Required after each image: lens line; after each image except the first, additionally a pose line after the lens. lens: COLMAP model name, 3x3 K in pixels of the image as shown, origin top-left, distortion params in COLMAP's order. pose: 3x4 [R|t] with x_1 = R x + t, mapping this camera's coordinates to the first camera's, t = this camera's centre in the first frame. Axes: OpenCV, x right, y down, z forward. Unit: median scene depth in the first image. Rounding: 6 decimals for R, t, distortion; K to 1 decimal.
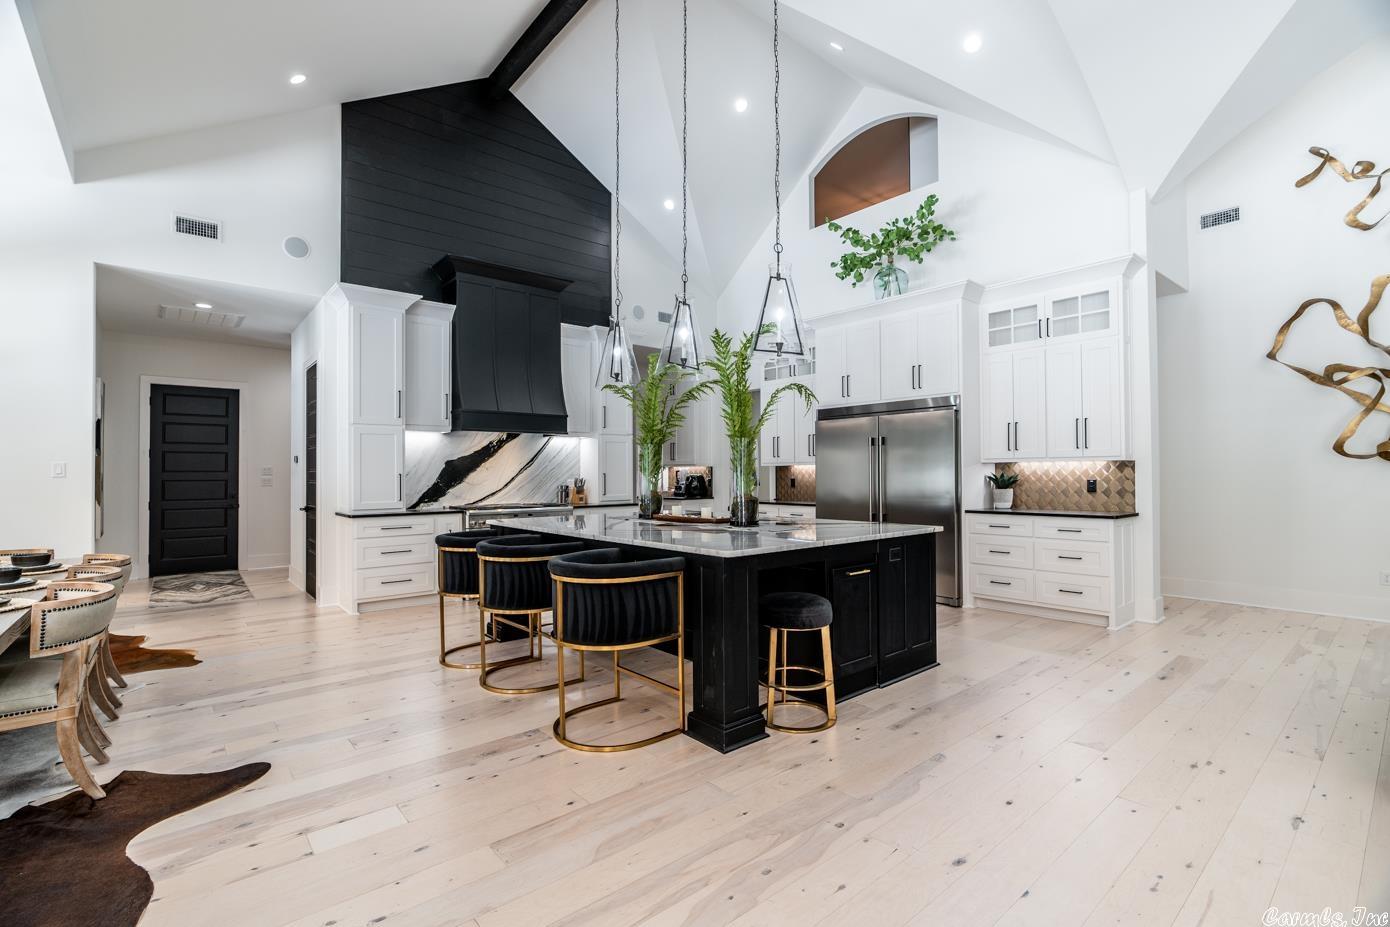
lens RADIAL K [[627.4, 0, 701.0], [0, 627.4, 464.7], [0, 0, 1]] dist [-0.006350, 0.001871]
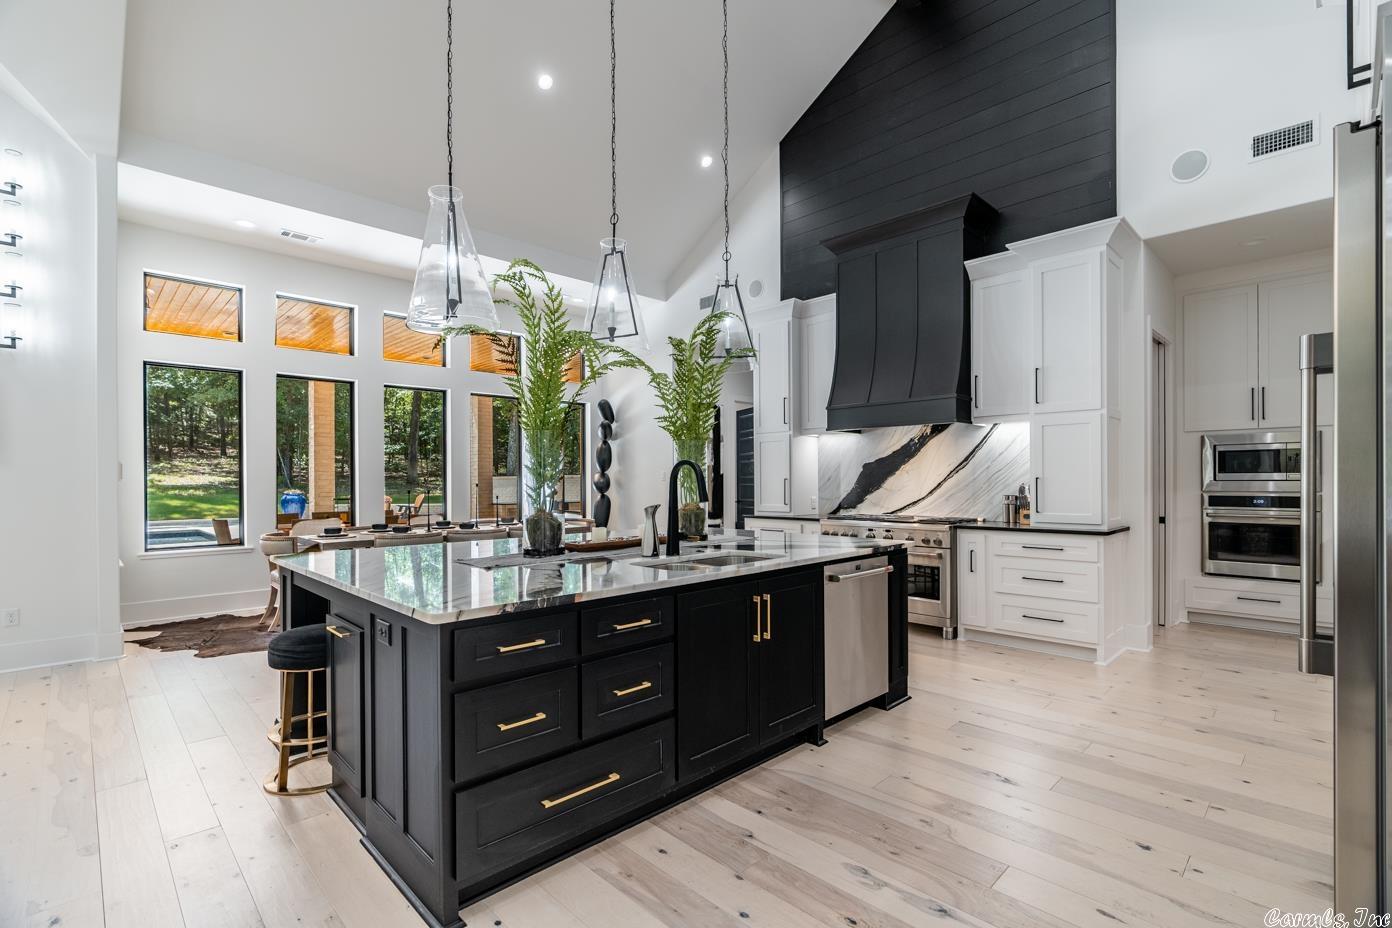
lens RADIAL K [[628.3, 0, 694.4], [0, 628.3, 483.6], [0, 0, 1]] dist [-0.006350, 0.001871]
pose [[0.066920, 0.011302, -0.997694, 0.473897], [0.017442, 0.999770, 0.012495, 0.006798], [0.997606, -0.018238, 0.066707, 0.676631]]
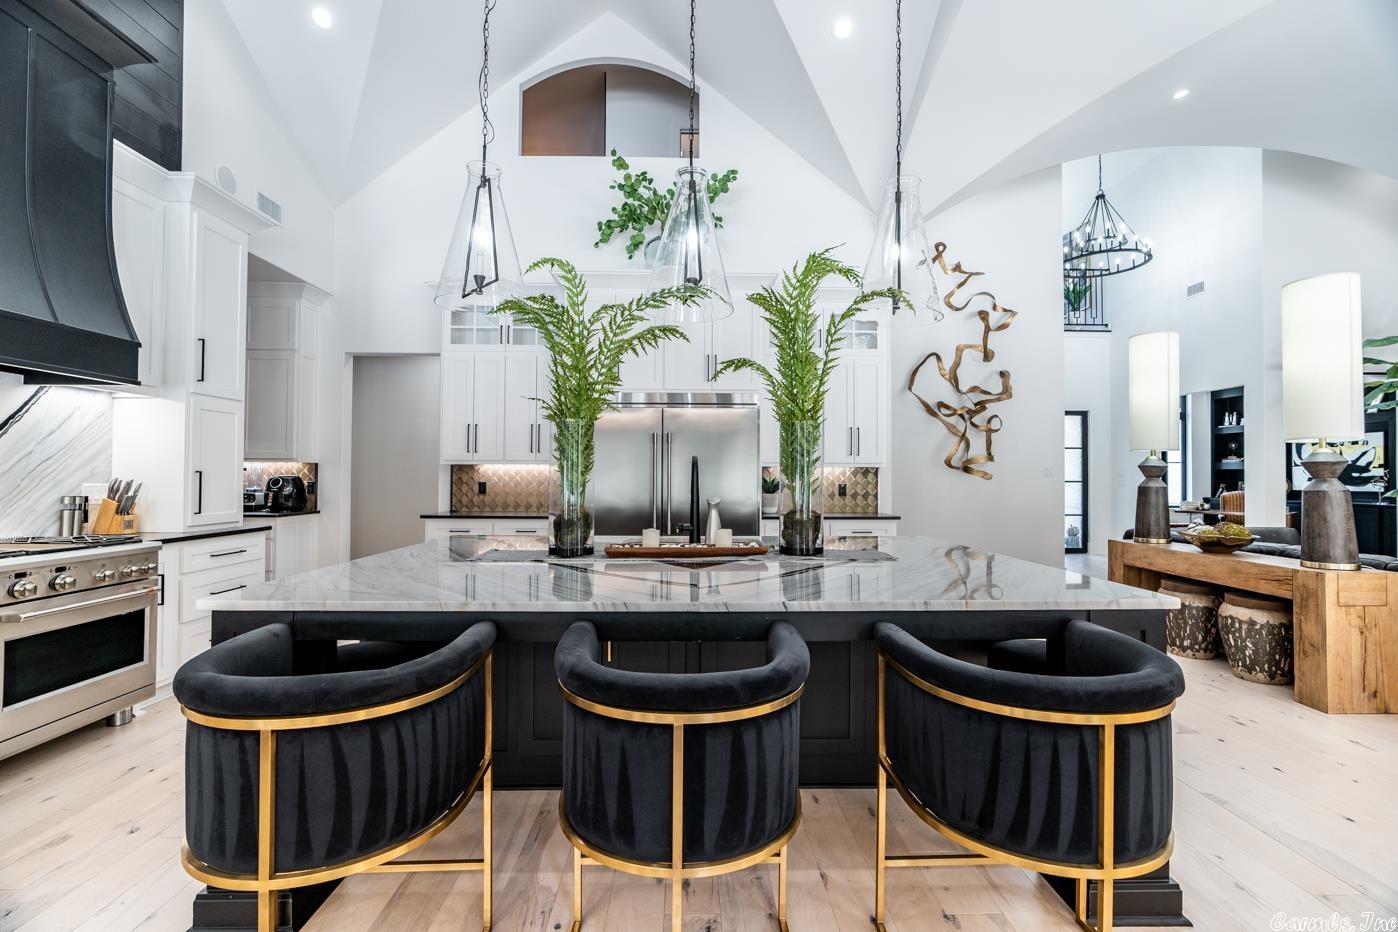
lens RADIAL K [[631.0, 0, 694.5], [0, 631.0, 466.0], [0, 0, 1]] dist [-0.006350, 0.001871]
pose [[0.630759, 0.020567, 0.775707, -0.314723], [-0.020870, 0.999737, -0.009536, 0.006164], [-0.775698, -0.010175, 0.631022, 0.397450]]
